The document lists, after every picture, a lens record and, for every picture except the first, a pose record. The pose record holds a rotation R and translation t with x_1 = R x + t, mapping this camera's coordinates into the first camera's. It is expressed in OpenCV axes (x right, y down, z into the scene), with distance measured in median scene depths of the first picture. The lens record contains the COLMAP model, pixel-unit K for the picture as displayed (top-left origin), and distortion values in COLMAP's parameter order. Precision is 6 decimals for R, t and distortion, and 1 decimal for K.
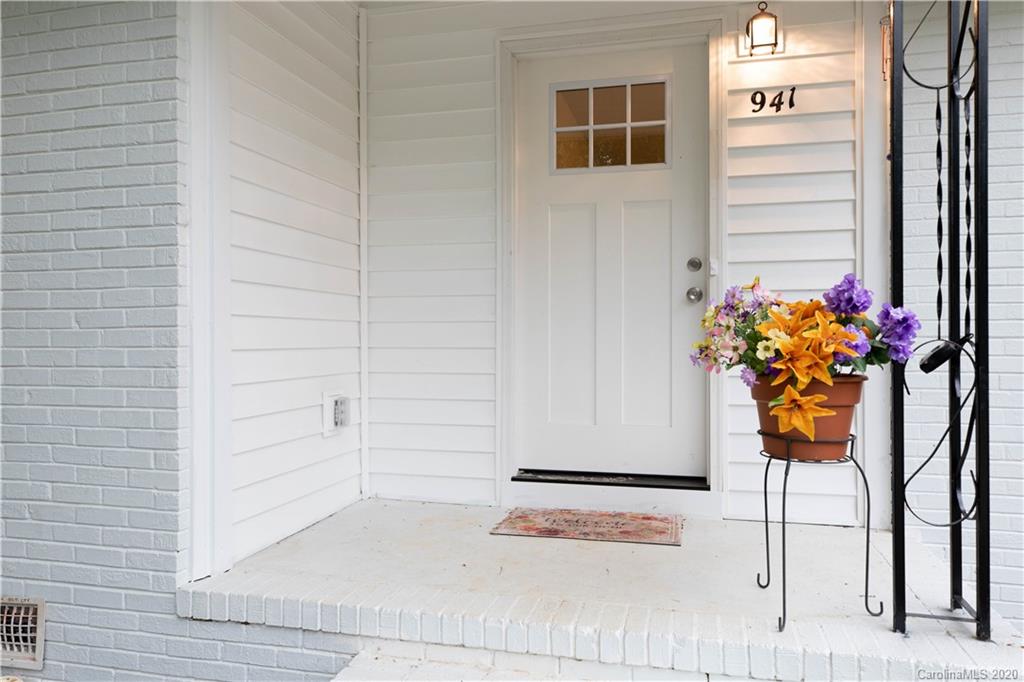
lens RADIAL K [[743.3, 0, 512.0], [0, 743.3, 341.0], [0, 0, 1]] dist [-0.001800, -0.000397]
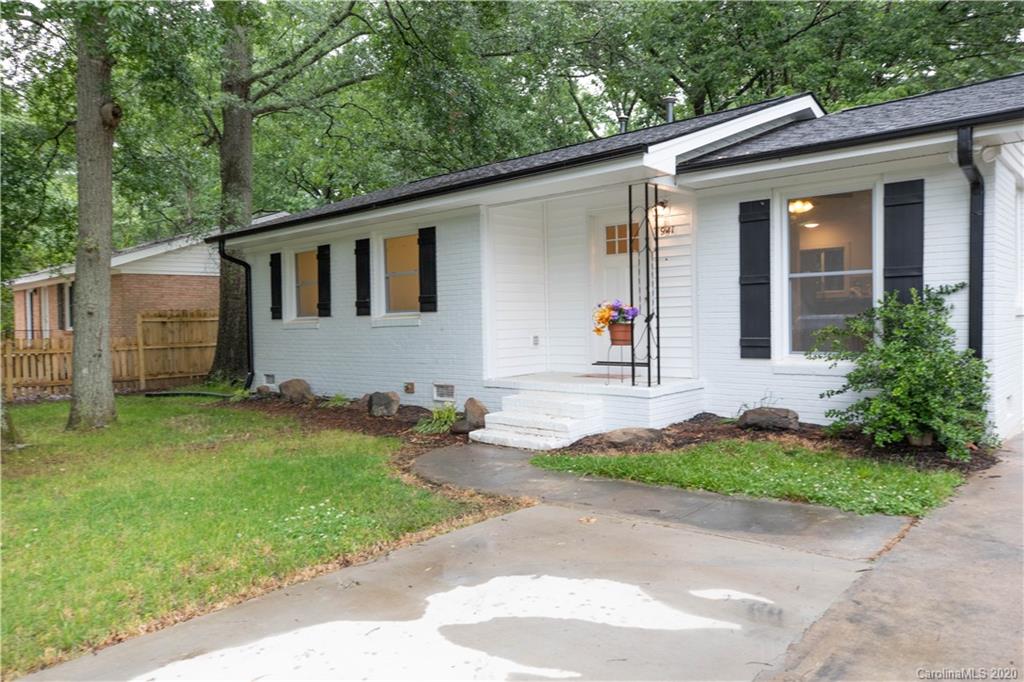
lens RADIAL K [[707.0, 0, 512.0], [0, 707.0, 341.0], [0, 0, 1]] dist [-0.003977, -0.001308]
pose [[0.891433, -0.003693, -0.453138, 0.983977], [0.017787, 0.999481, 0.026846, 0.017905], [0.452804, -0.031991, 0.891036, -1.610447]]
